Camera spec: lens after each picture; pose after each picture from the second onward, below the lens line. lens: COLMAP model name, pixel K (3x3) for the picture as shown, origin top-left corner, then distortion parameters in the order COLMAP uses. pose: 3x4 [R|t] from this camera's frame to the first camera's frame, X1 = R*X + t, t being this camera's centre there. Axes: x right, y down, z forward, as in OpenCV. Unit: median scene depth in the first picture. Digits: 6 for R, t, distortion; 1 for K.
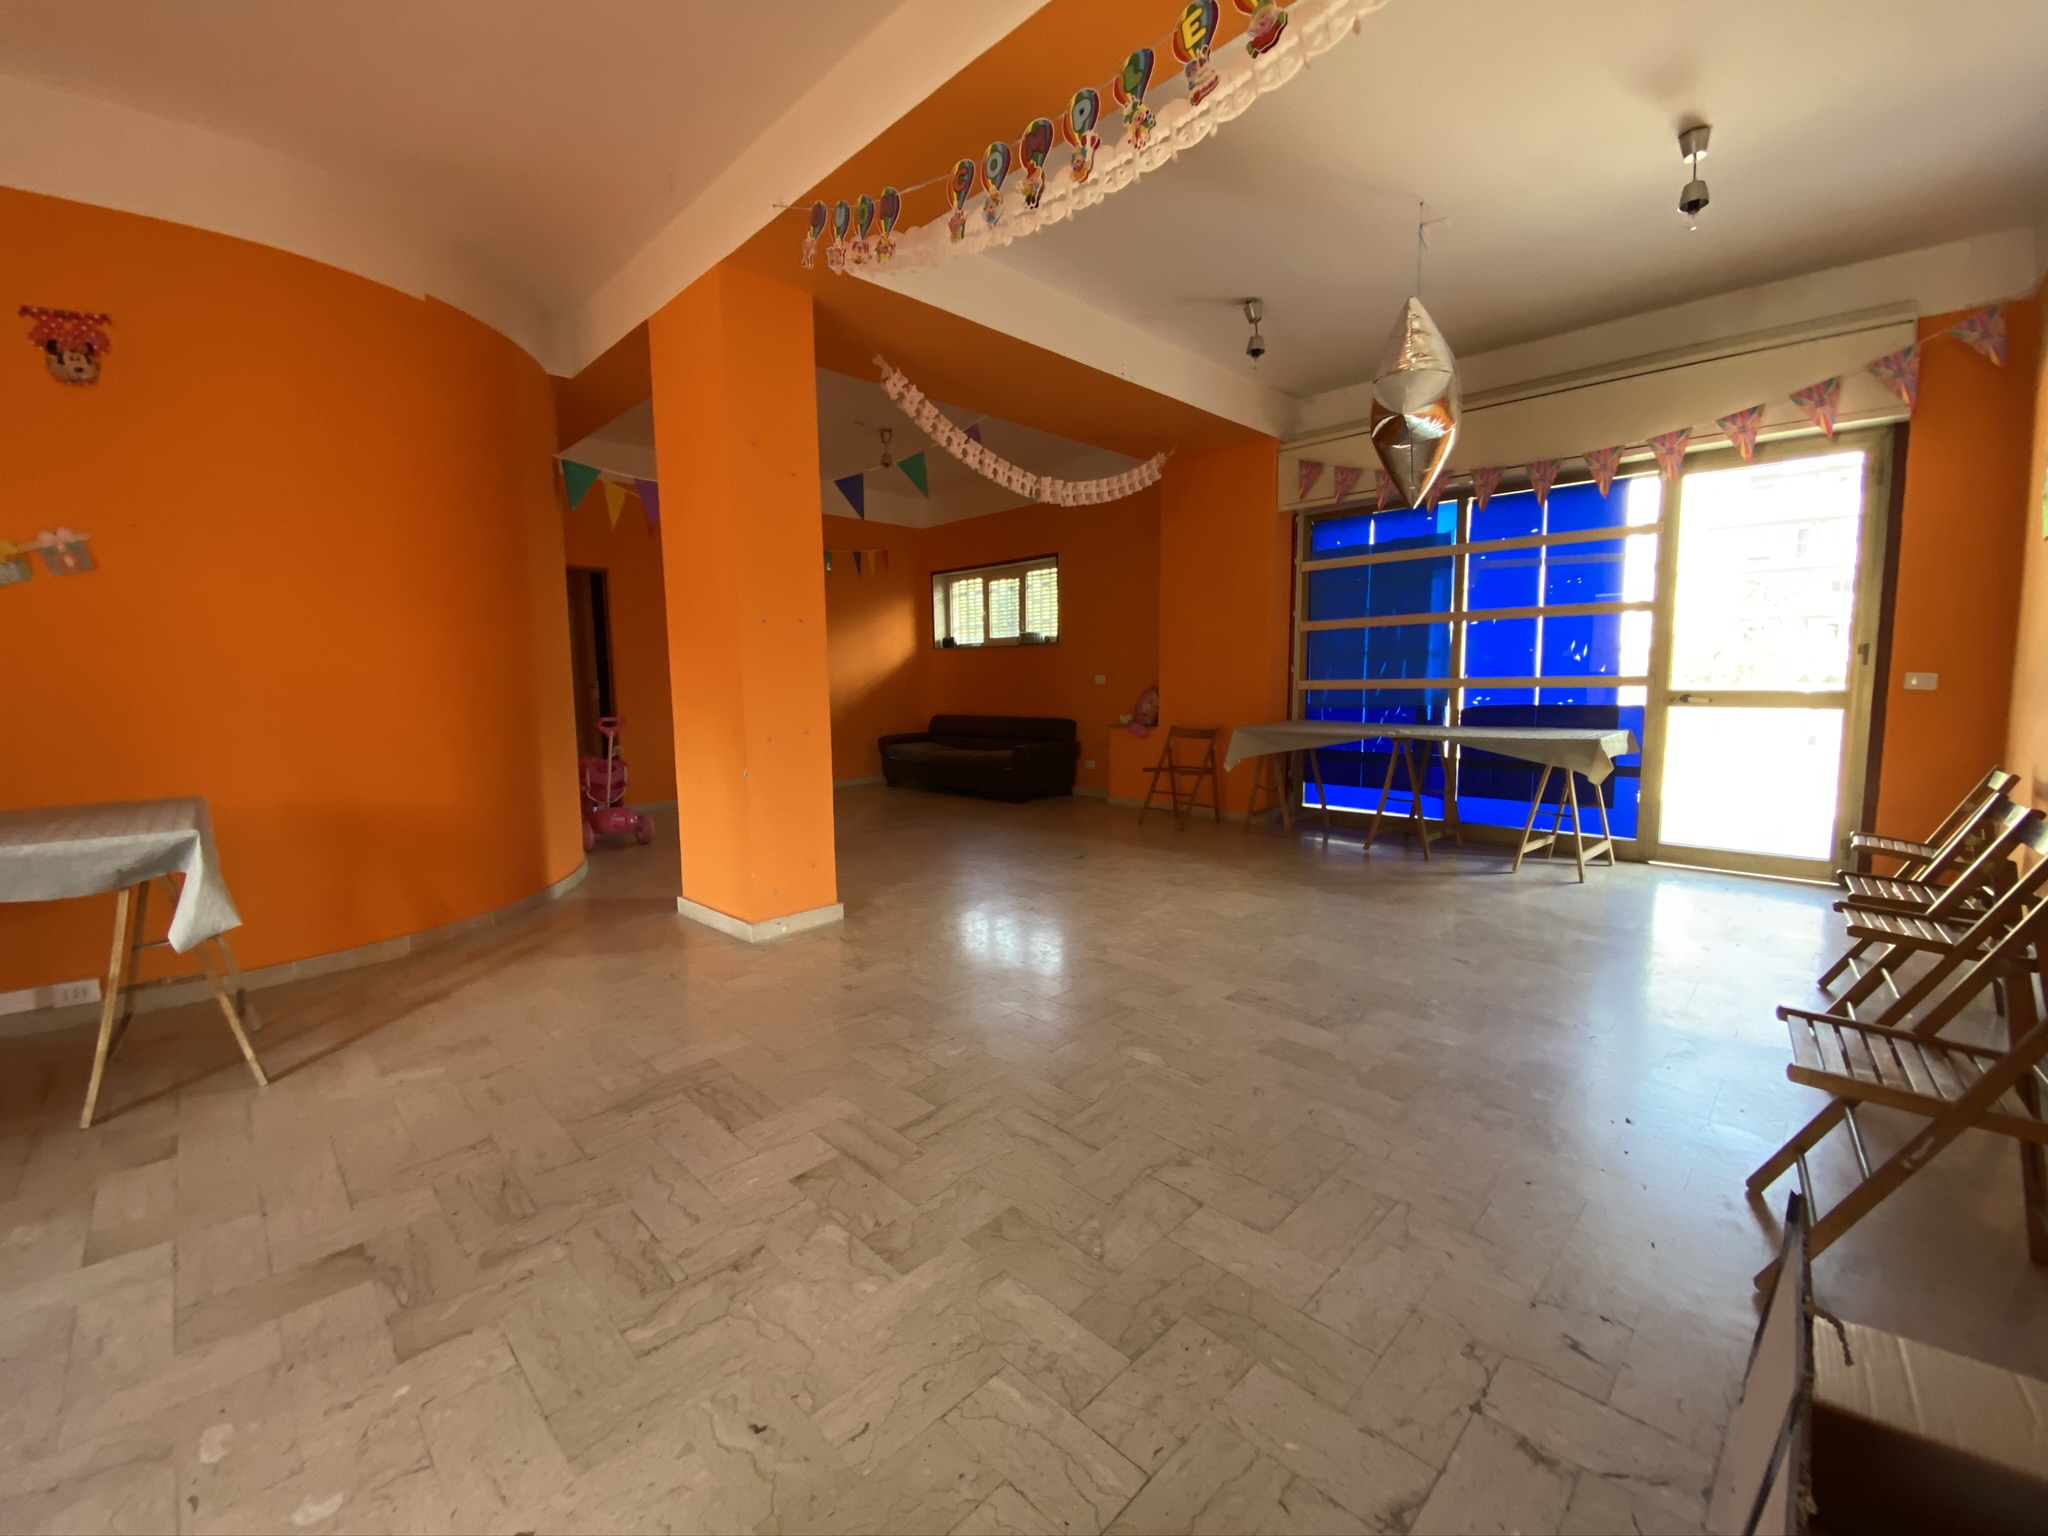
lens RADIAL K [[838.0, 0, 1021.5], [0, 838.0, 765.6], [0, 0, 1]] dist [-0.001098, -0.000440]
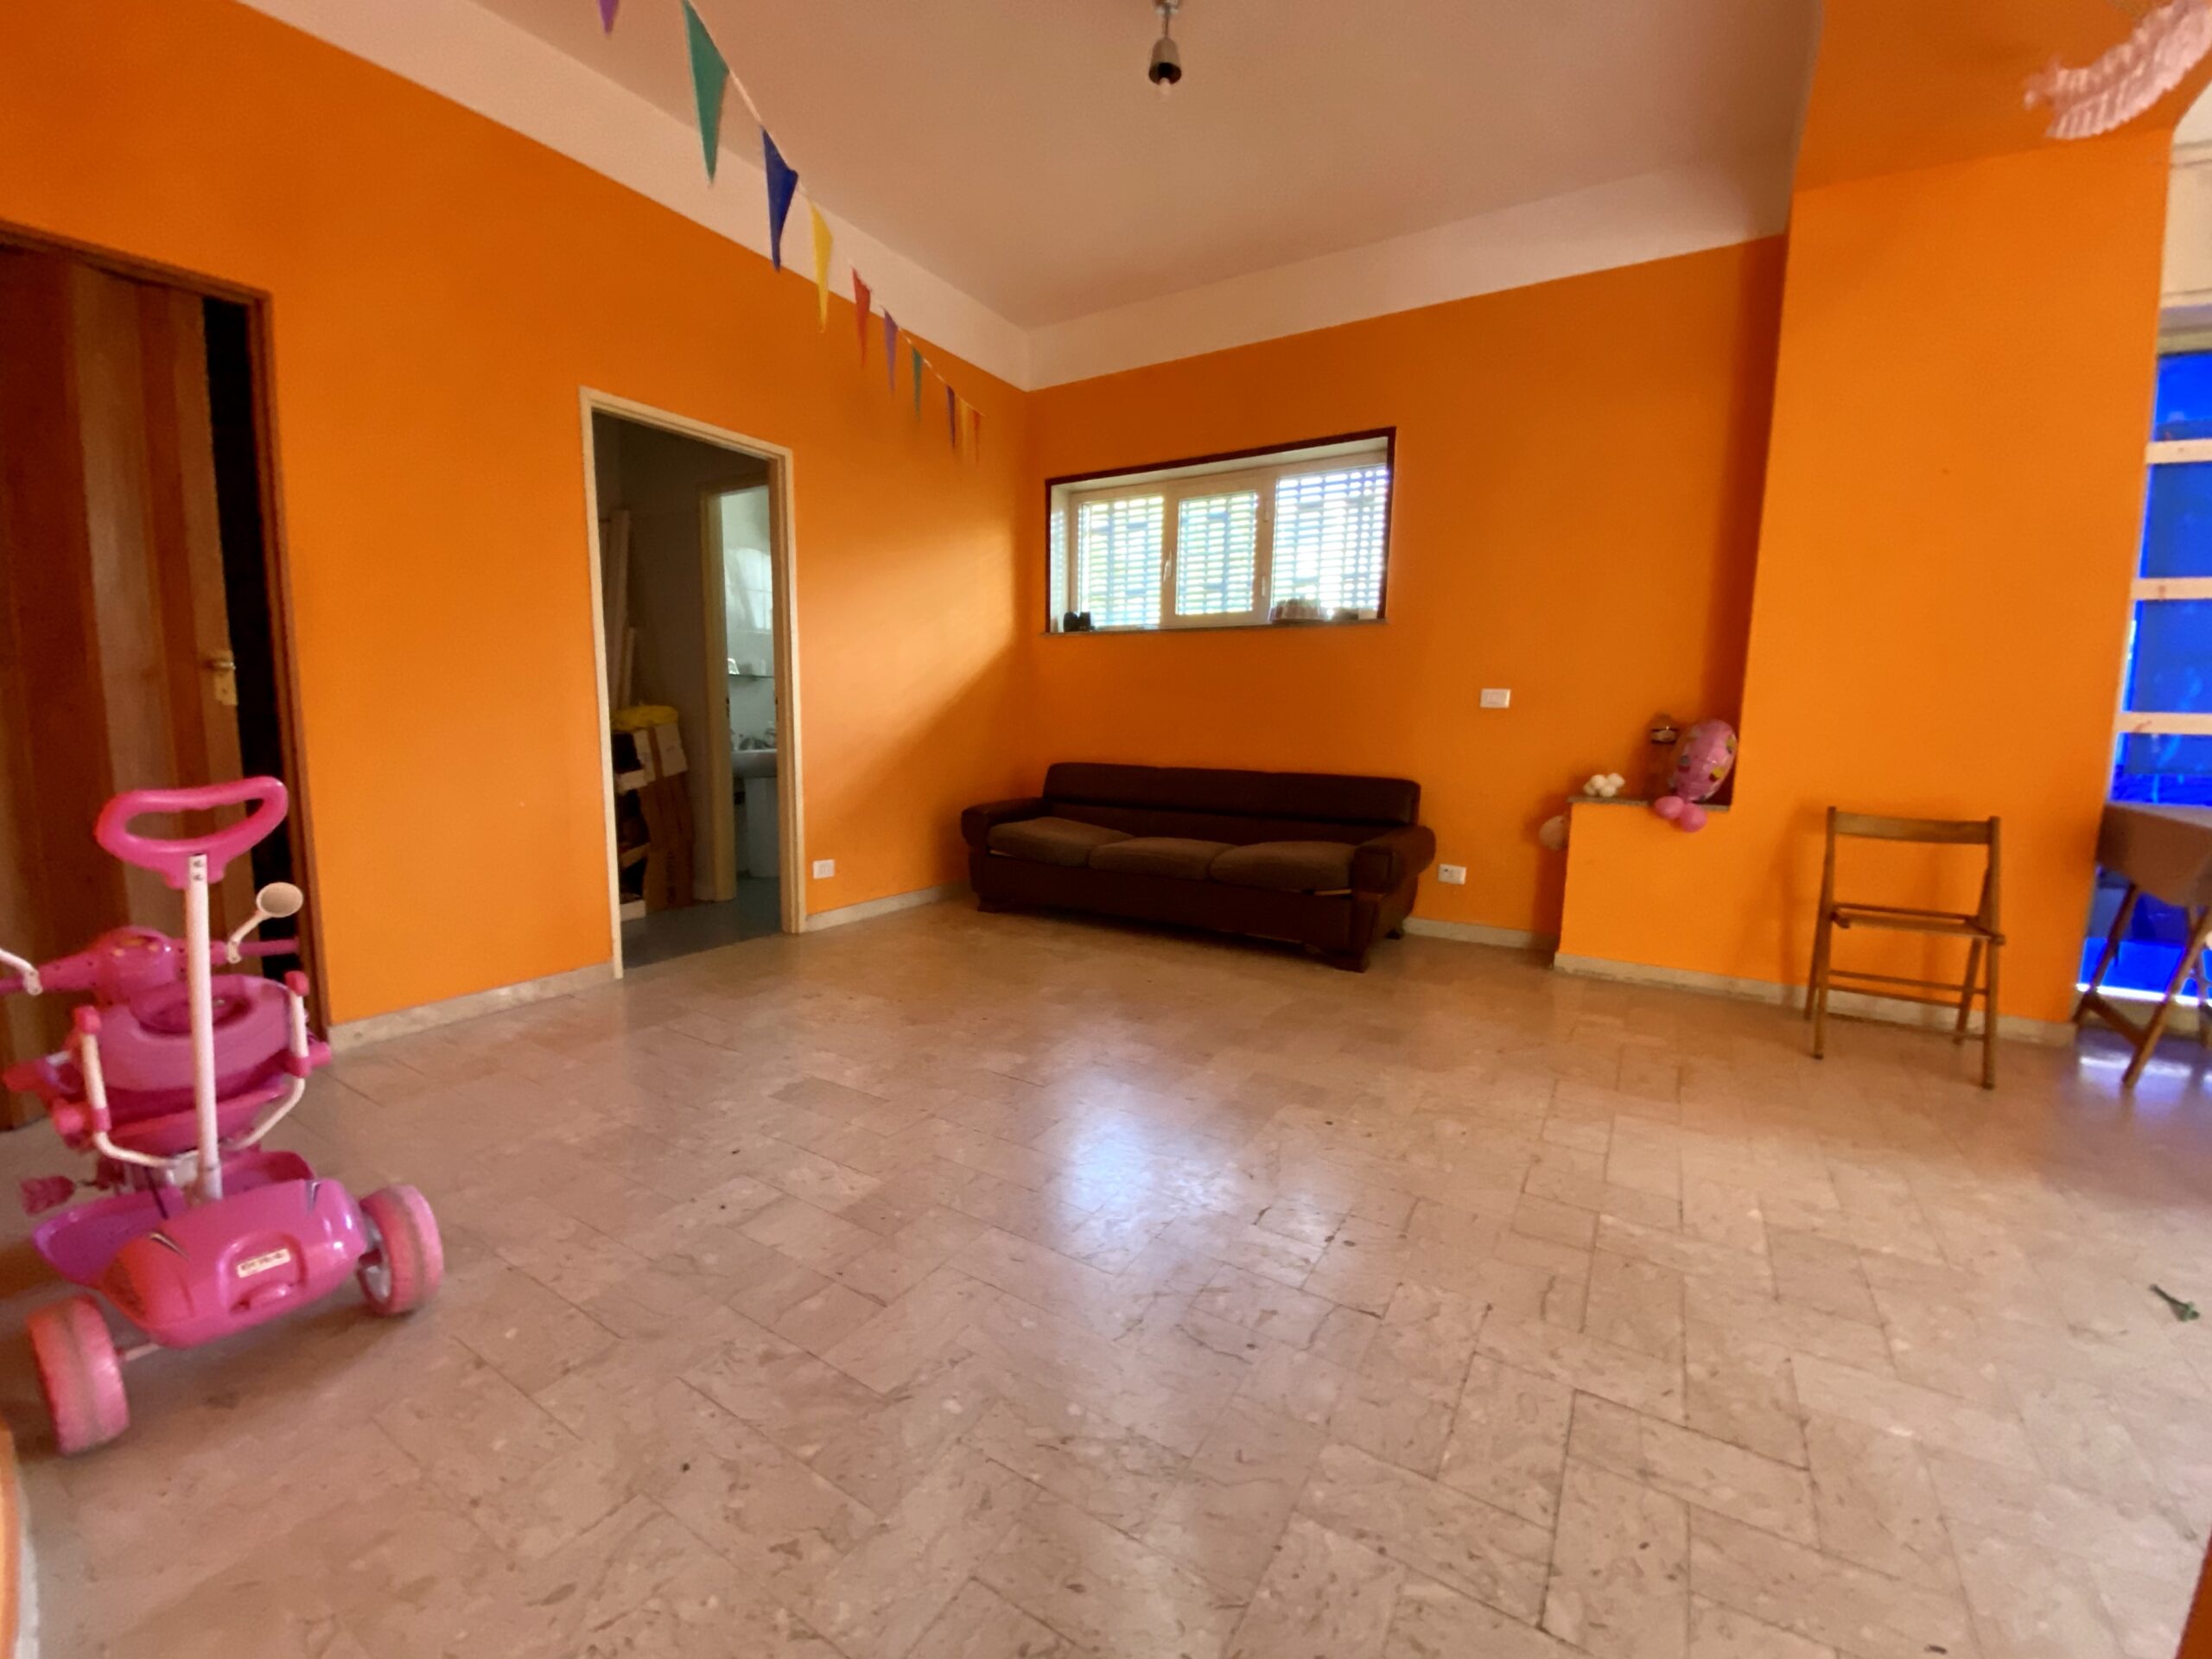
lens RADIAL K [[905.1, 0, 1103.4], [0, 905.1, 826.9], [0, 0, 1]] dist [-0.001098, -0.000440]
pose [[0.972637, 0.001657, 0.232323, -0.289777], [-0.006578, 0.999770, 0.020410, -0.046591], [-0.232236, -0.021380, 0.972425, 0.654270]]
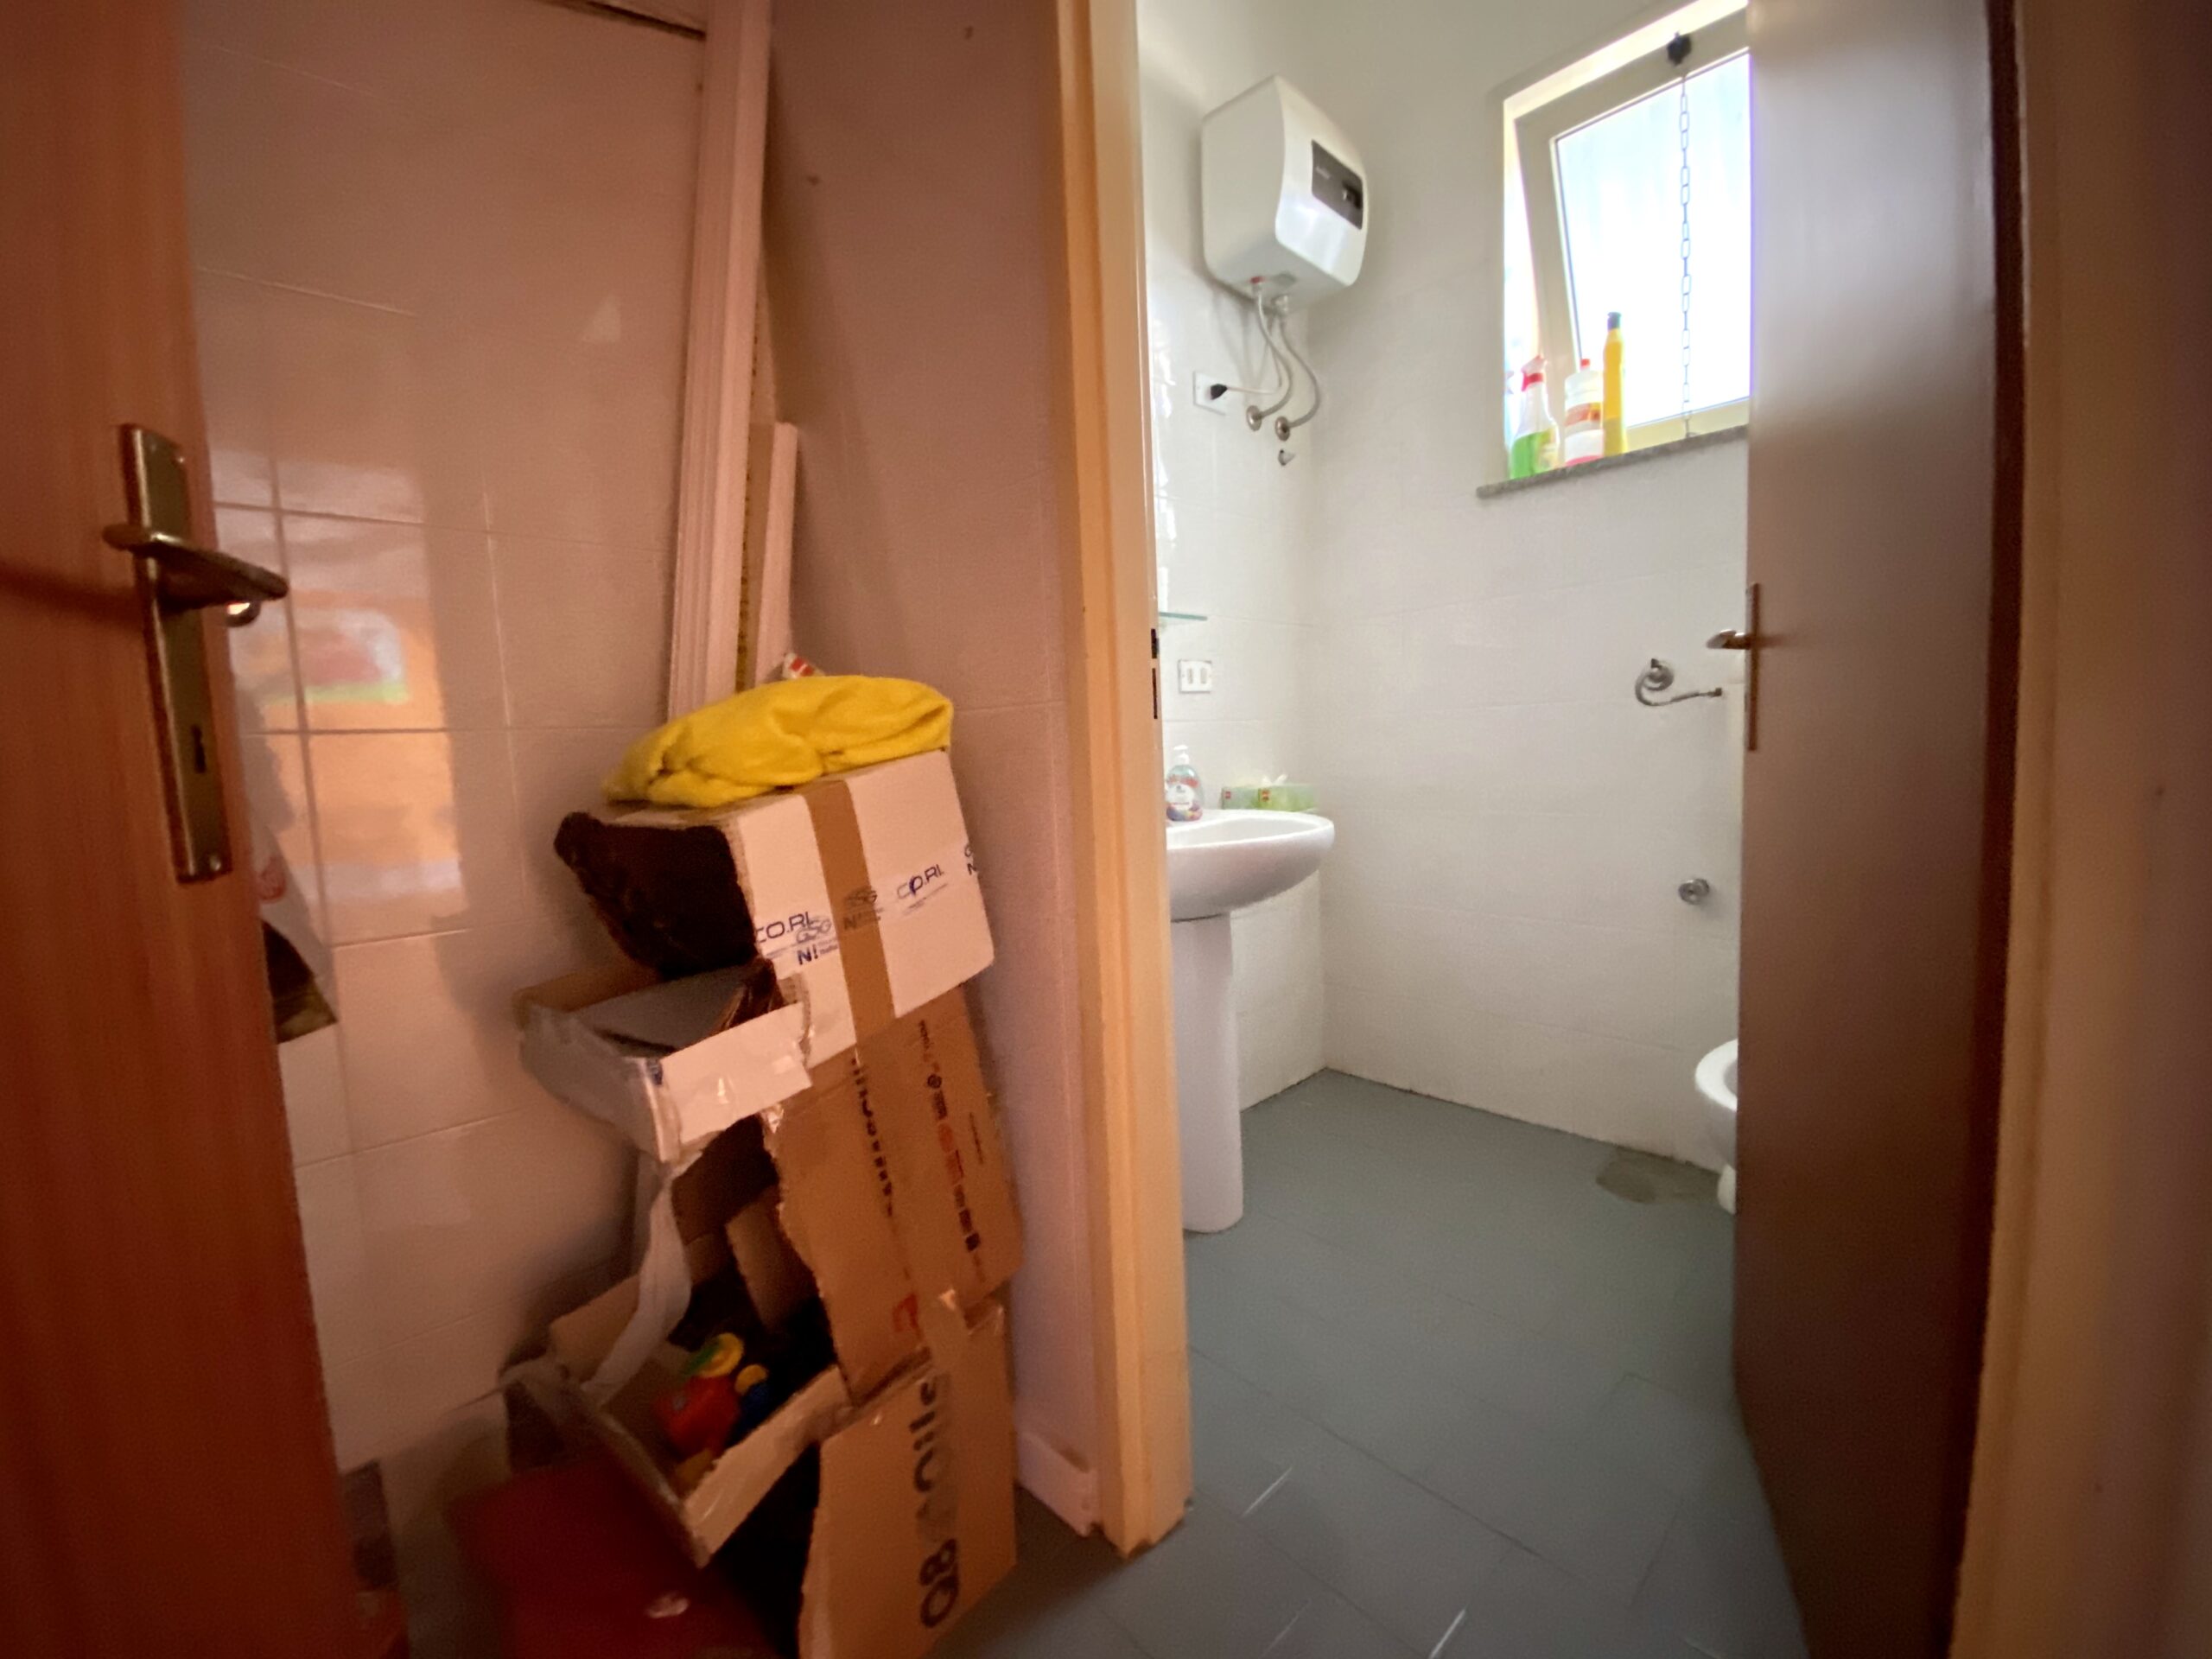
lens RADIAL K [[905.1, 0, 1103.4], [0, 905.1, 826.9], [0, 0, 1]] dist [-0.001098, -0.000440]
pose [[0.999633, -0.025103, -0.010218, -0.393449], [0.024896, 0.999493, -0.019852, -0.084738], [0.010711, 0.019591, 0.999751, 1.135760]]
